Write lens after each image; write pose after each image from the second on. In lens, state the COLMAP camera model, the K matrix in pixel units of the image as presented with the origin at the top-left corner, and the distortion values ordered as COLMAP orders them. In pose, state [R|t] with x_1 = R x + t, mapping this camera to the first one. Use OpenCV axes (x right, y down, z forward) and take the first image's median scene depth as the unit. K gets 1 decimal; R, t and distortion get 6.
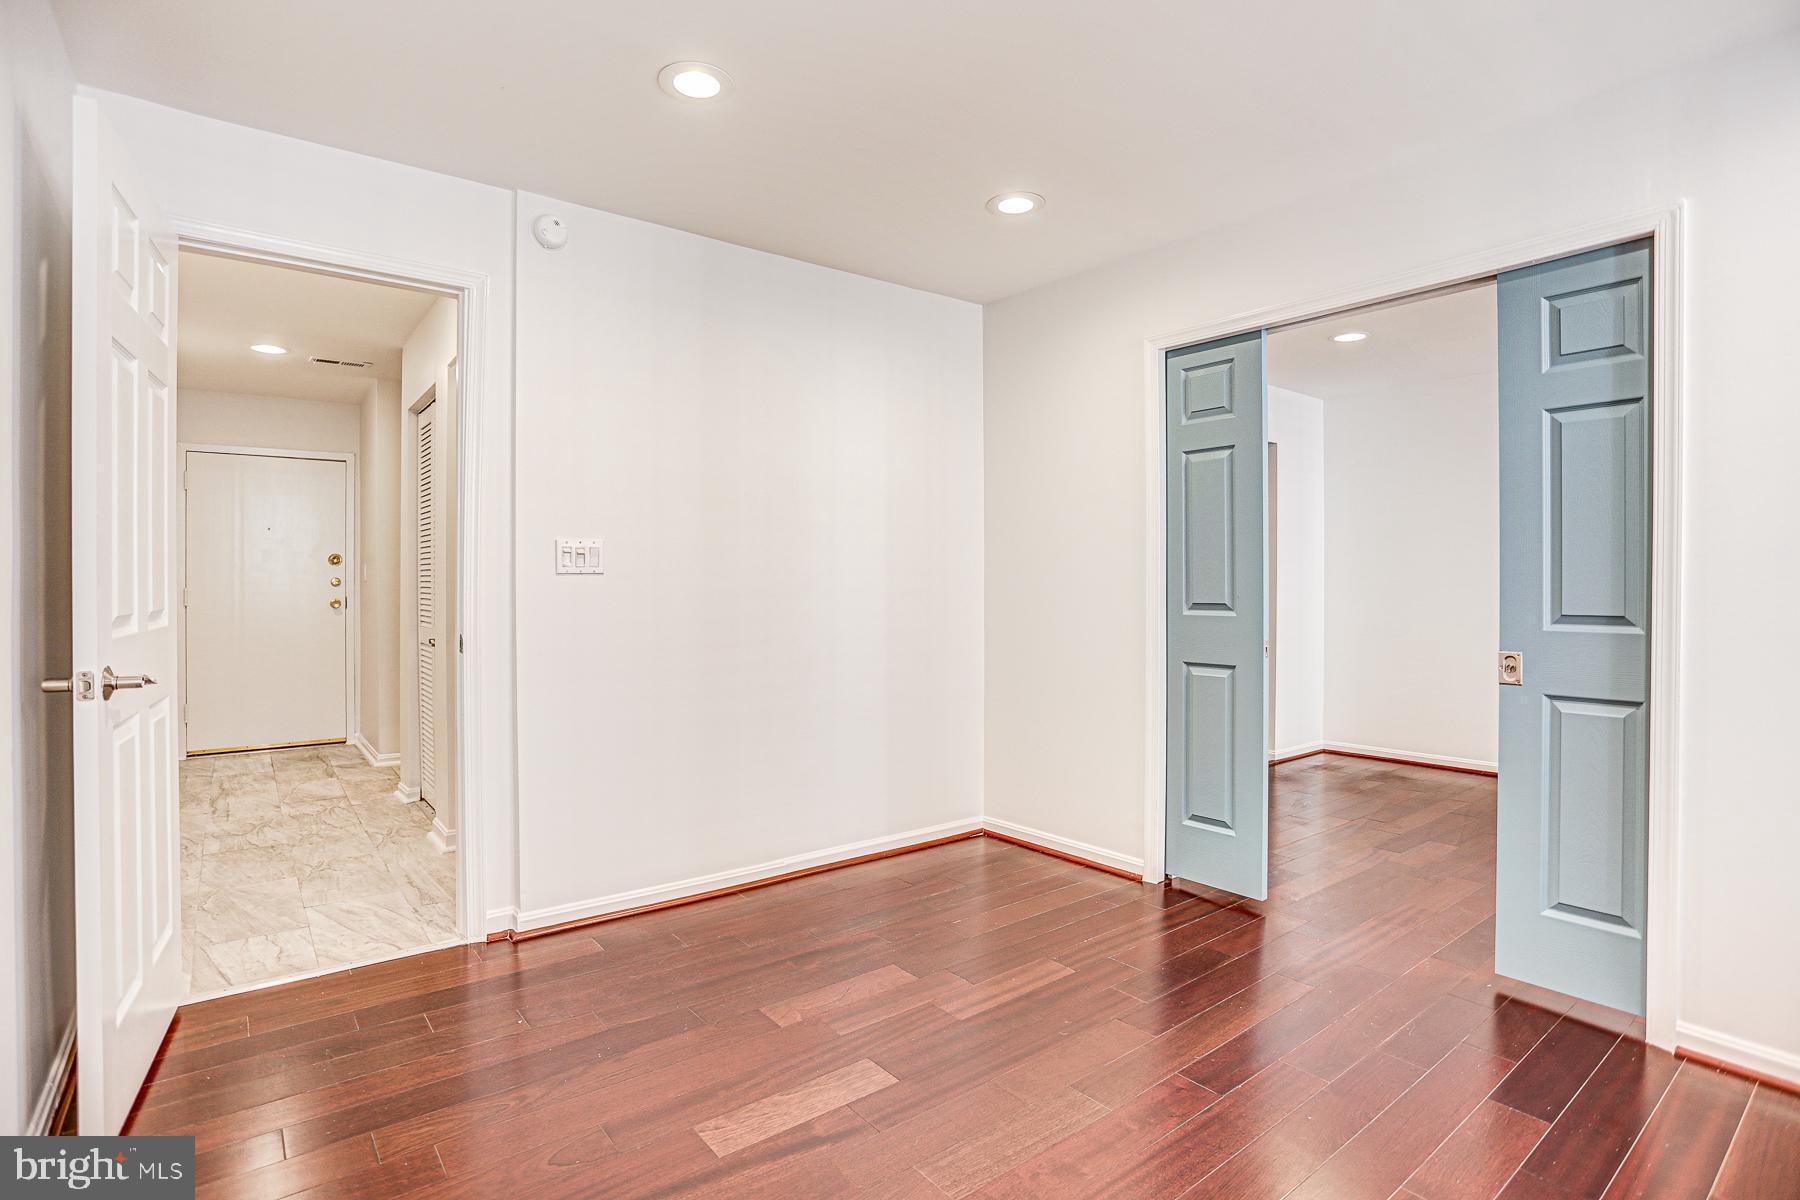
lens RADIAL K [[894.9, 0, 910.4], [0, 894.9, 598.3], [0, 0, 1]] dist [-0.001454, 0.008530]
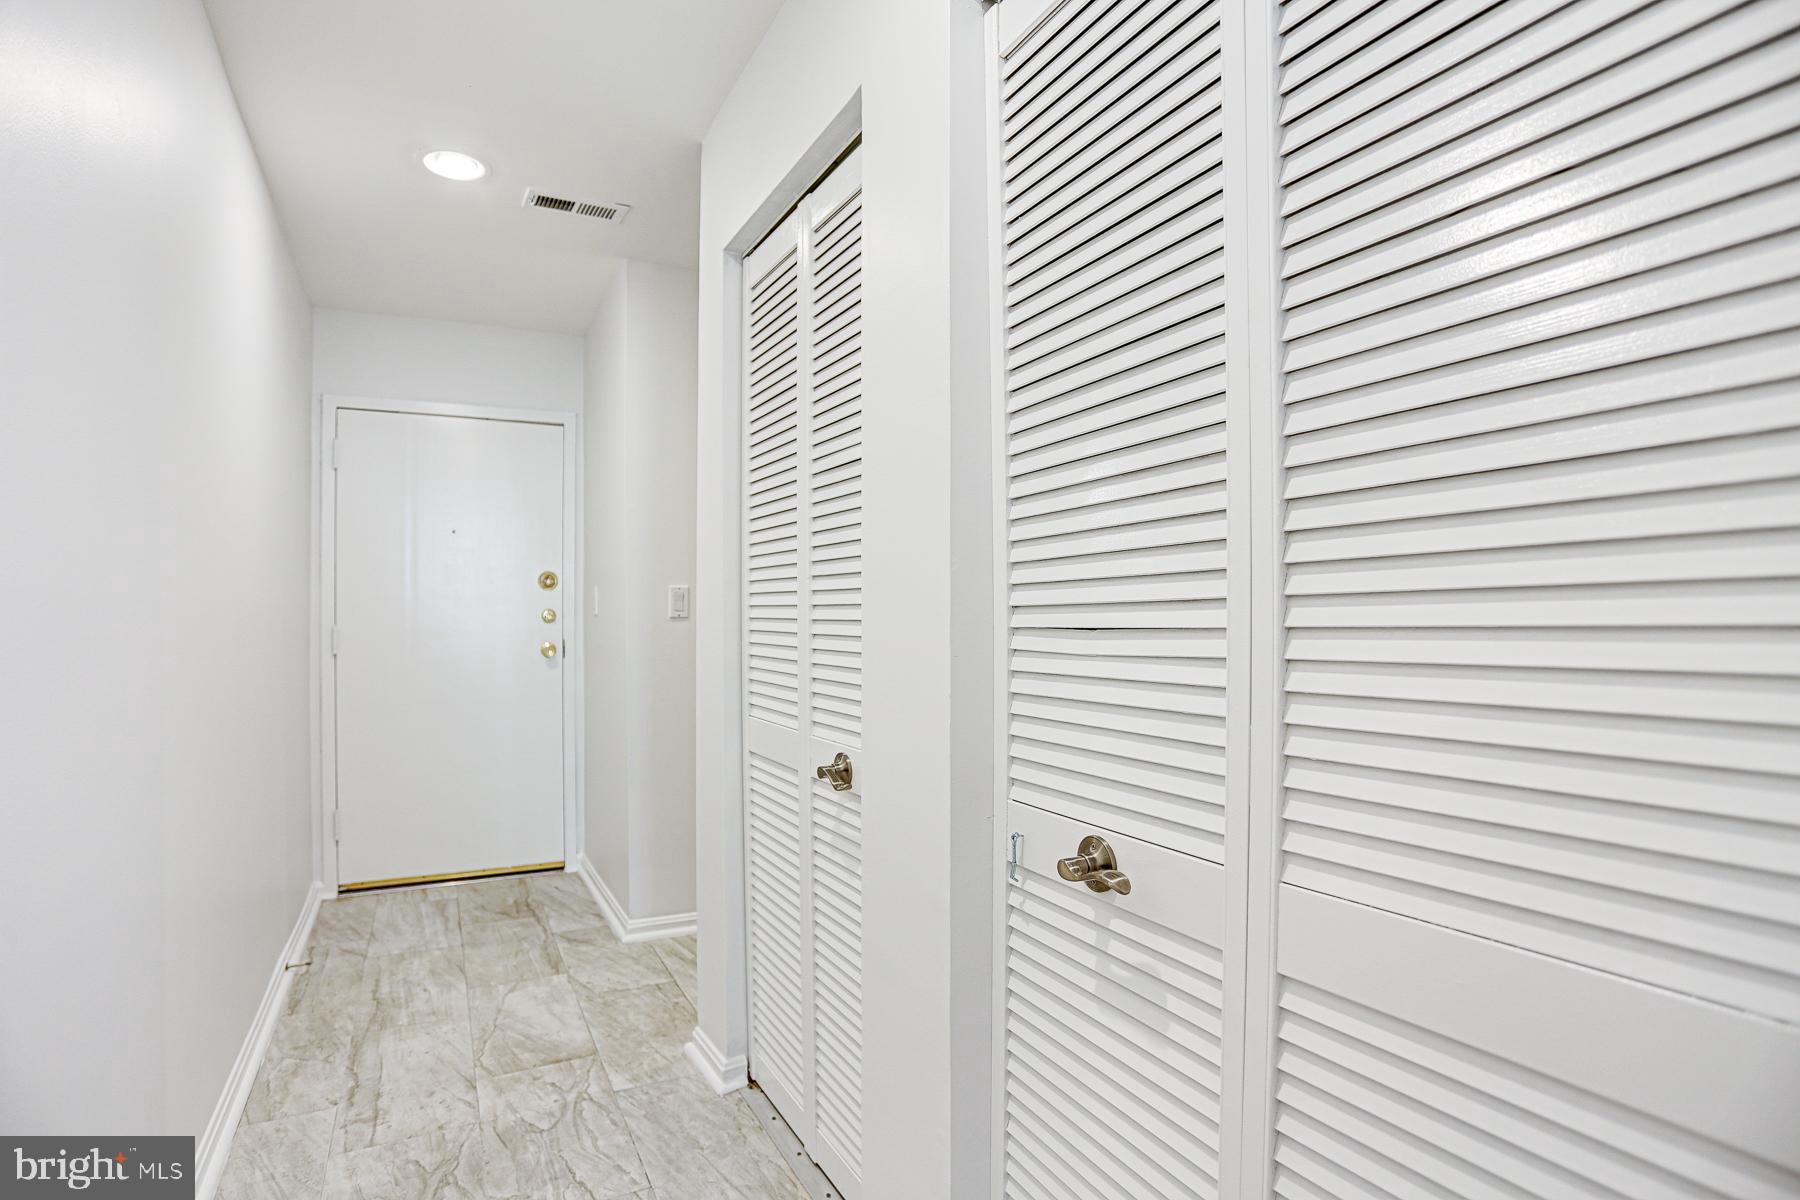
lens RADIAL K [[894.9, 0, 897.7], [0, 894.9, 593.8], [0, 0, 1]] dist [-0.001454, 0.008530]
pose [[0.987164, -0.019411, -0.158523, -0.304866], [0.015427, 0.999535, -0.026320, -0.013913], [0.158960, 0.023537, 0.987004, 0.424084]]
